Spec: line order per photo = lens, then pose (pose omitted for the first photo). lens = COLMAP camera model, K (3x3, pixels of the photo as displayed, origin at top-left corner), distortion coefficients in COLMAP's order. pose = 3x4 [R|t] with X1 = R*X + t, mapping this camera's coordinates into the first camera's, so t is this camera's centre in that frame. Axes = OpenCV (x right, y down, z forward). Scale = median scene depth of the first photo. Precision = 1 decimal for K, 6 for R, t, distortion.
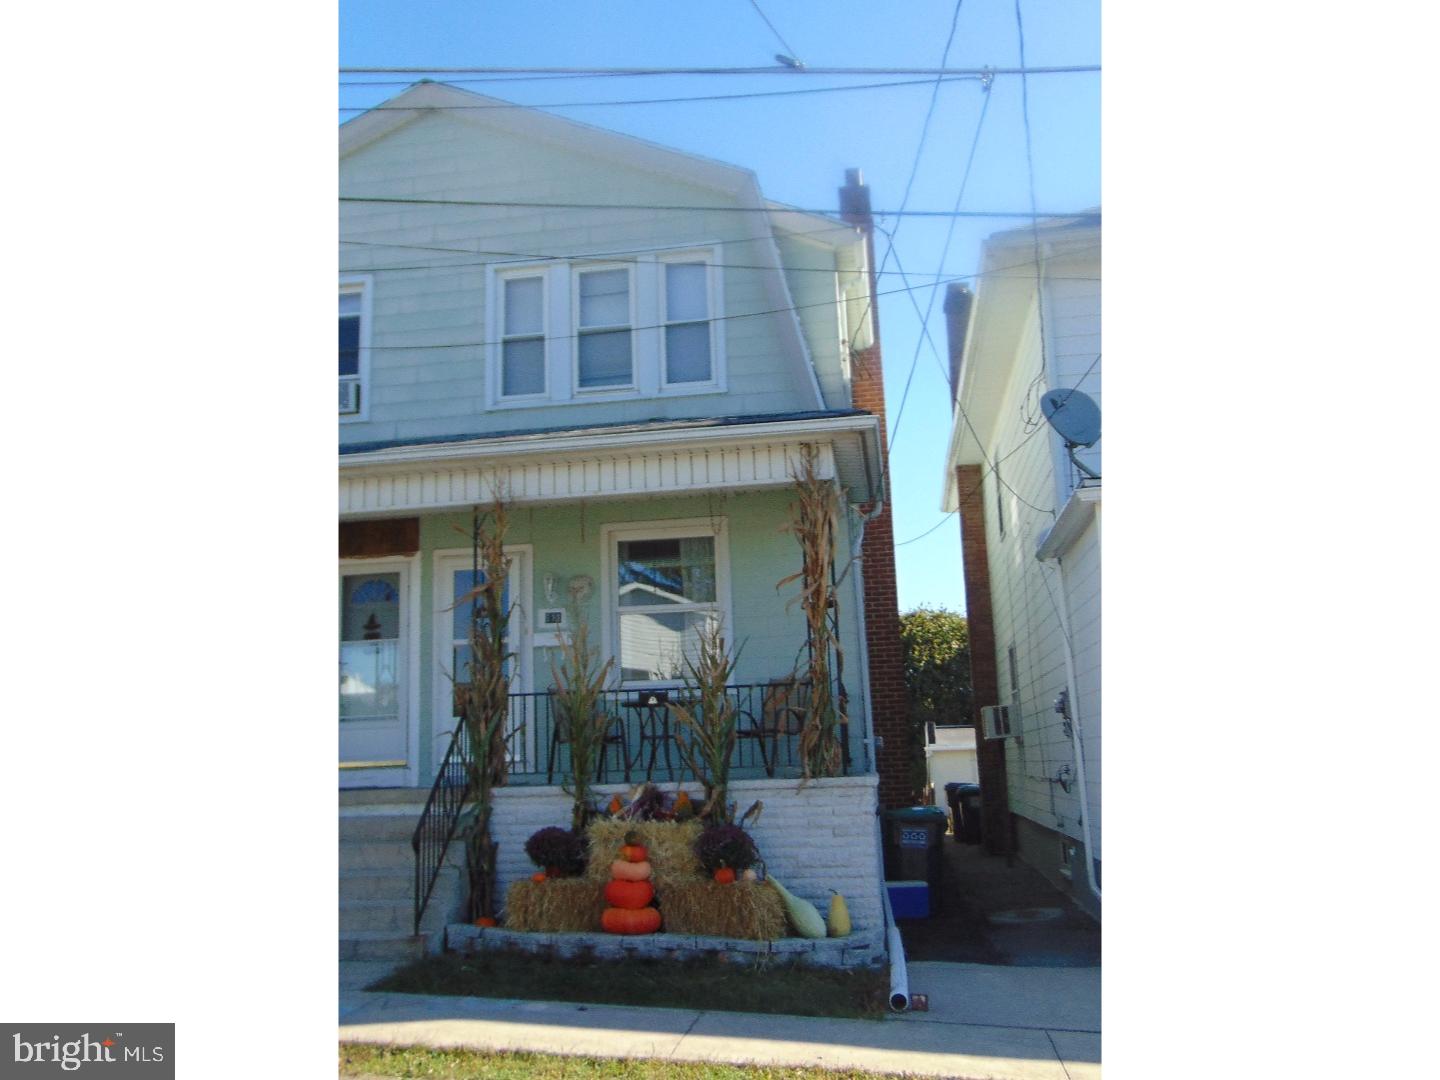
lens RADIAL K [[1251.7, 0, 685.3], [0, 1251.7, 503.5], [0, 0, 1]] dist [-0.056671, 0.158989]
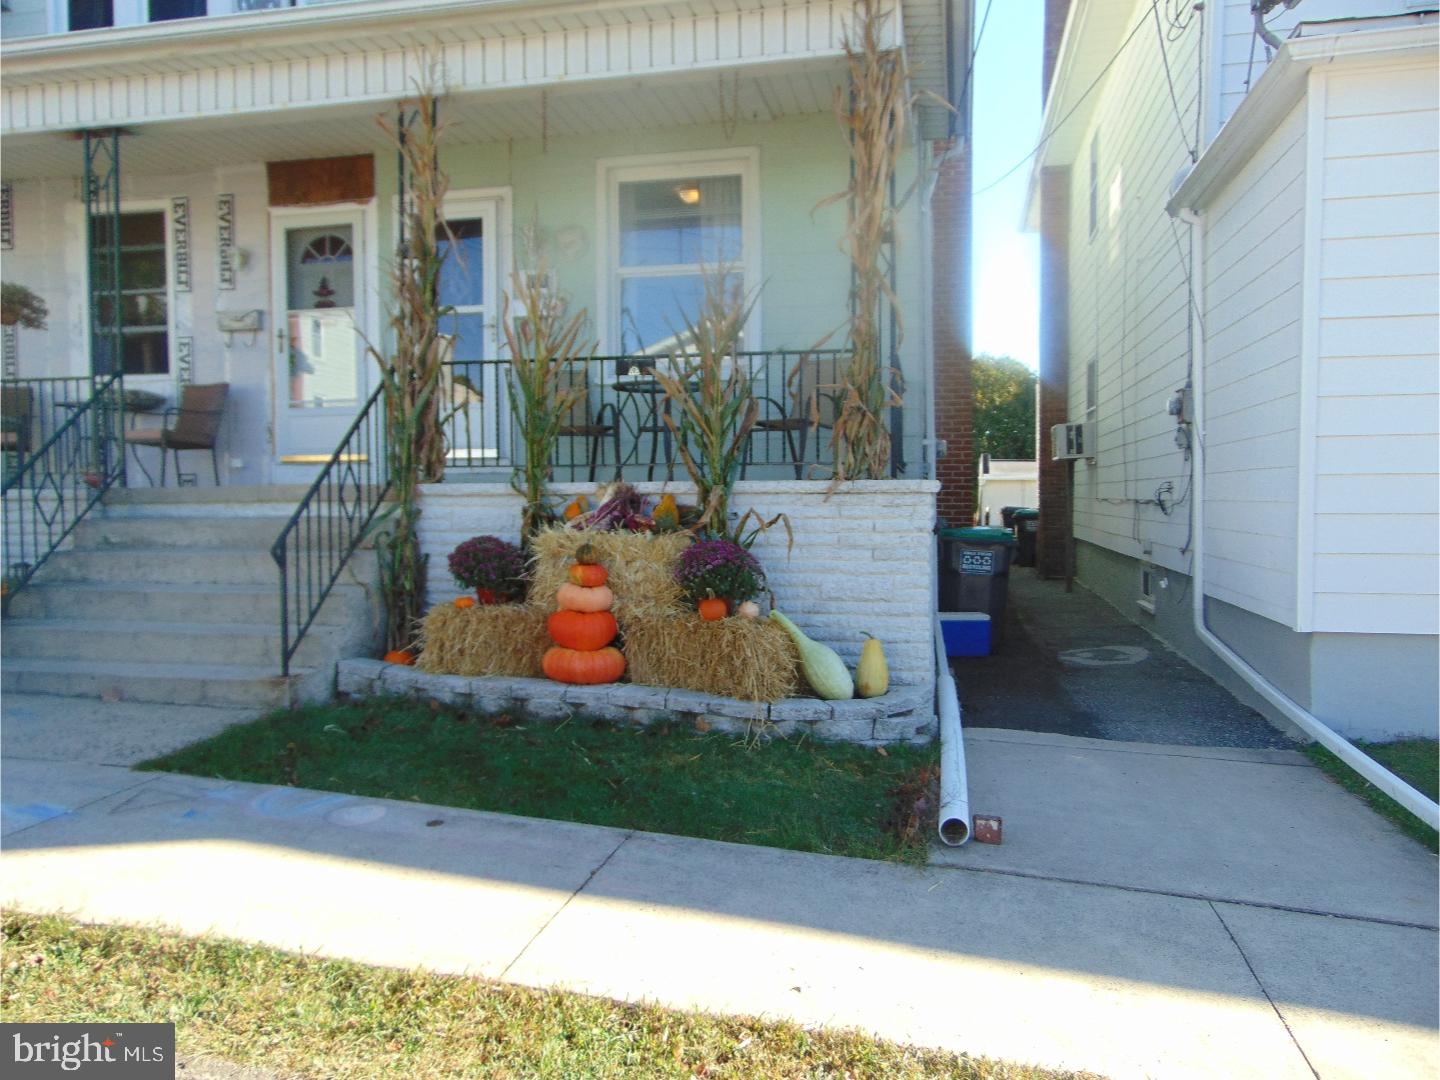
lens RADIAL K [[1045.9, 0, 720.0], [0, 1045.9, 540.0], [0, 0, 1]] dist [-0.050774, 0.075100]
pose [[0.998345, 0.028385, -0.050010, 0.059658], [-0.014964, 0.967954, 0.250680, 0.103863], [0.055522, -0.249517, 0.966777, 0.406777]]
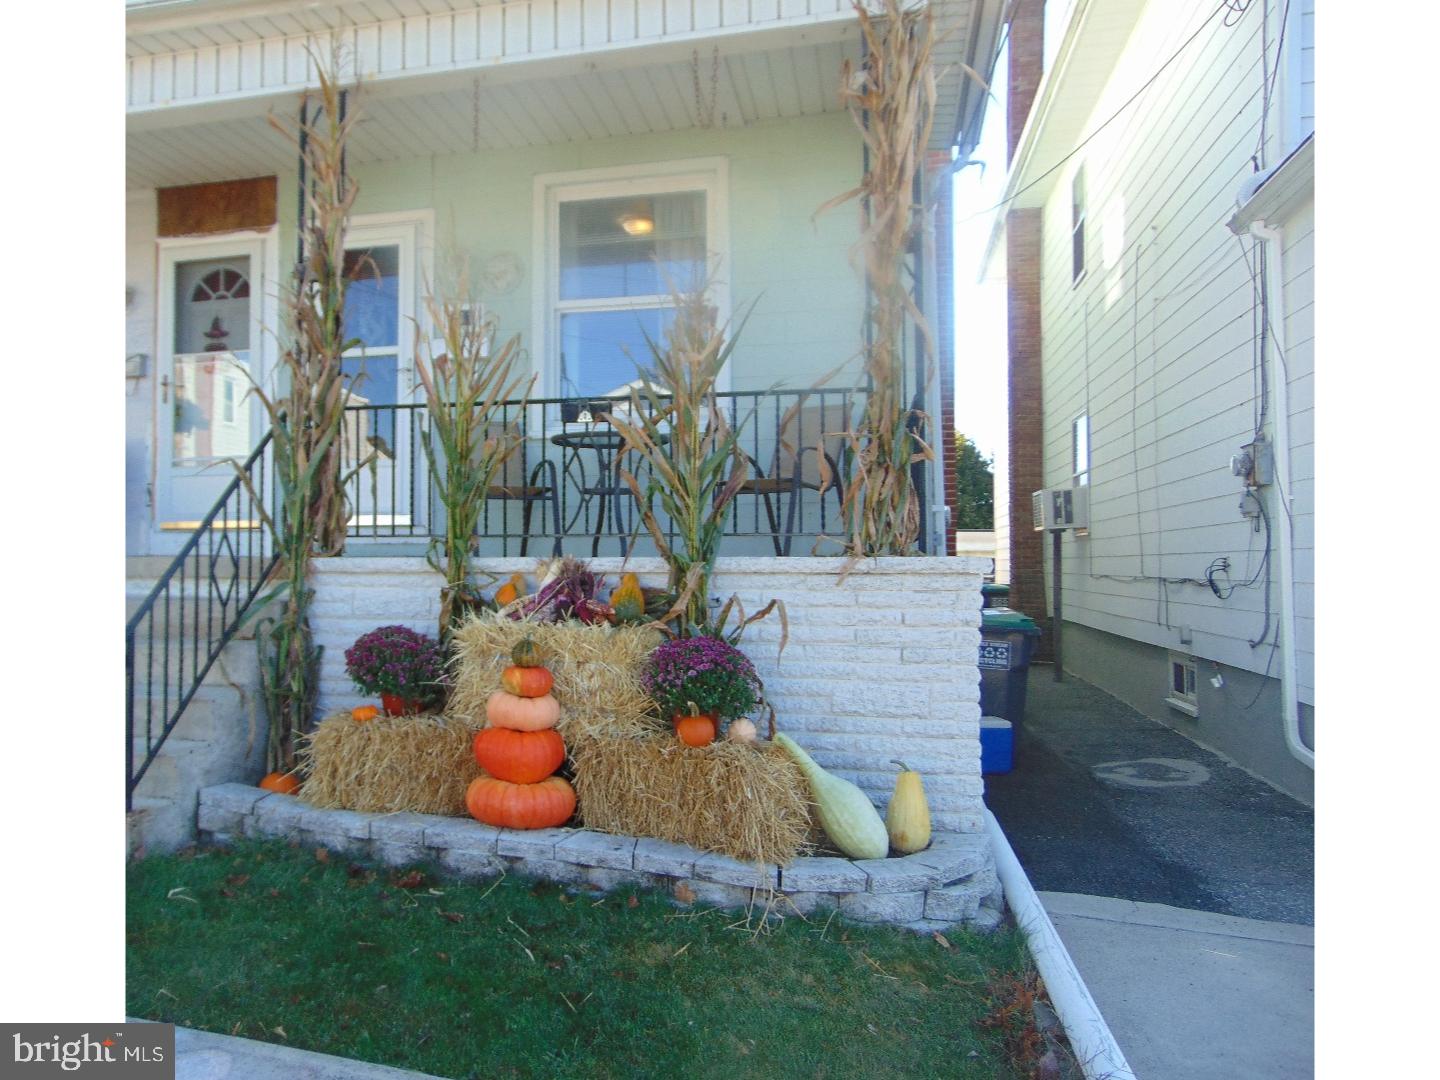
lens RADIAL K [[1062.7, 0, 584.5], [0, 1062.7, 538.2], [0, 0, 1]] dist [-0.053150, 0.079424]
pose [[0.994543, 0.029594, -0.100044, 0.025396], [-0.010610, 0.982643, 0.185202, 0.127270], [0.103789, -0.183130, 0.977595, 0.534120]]
